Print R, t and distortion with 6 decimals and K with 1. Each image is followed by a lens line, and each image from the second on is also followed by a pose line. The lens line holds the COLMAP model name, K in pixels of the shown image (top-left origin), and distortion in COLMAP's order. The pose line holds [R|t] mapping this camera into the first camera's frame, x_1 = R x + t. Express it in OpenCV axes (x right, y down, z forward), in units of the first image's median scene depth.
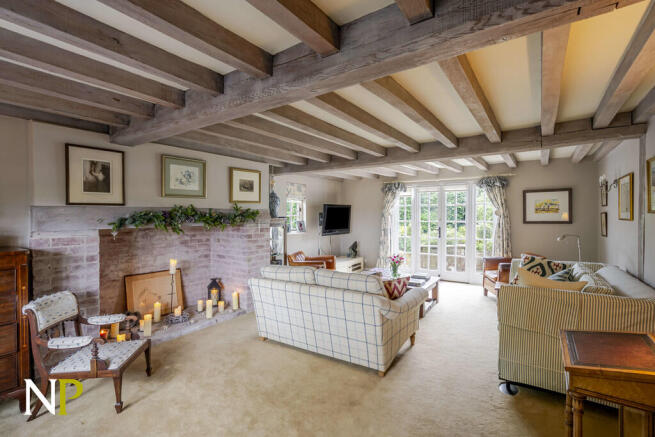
lens RADIAL K [[301.8, 0, 325.2], [0, 301.8, 220.3], [0, 0, 1]] dist [-0.002229, 0.000421]
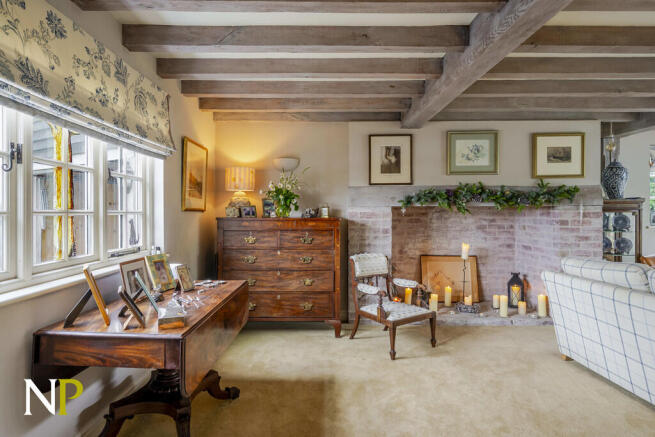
lens RADIAL K [[360.4, 0, 328.5], [0, 360.4, 214.1], [0, 0, 1]] dist [-0.003788, 0.002117]
pose [[0.571998, 0.001182, -0.820254, 0.191291], [-0.013537, 0.999876, -0.007998, 0.062963], [0.820143, 0.015678, 0.571943, 0.026952]]
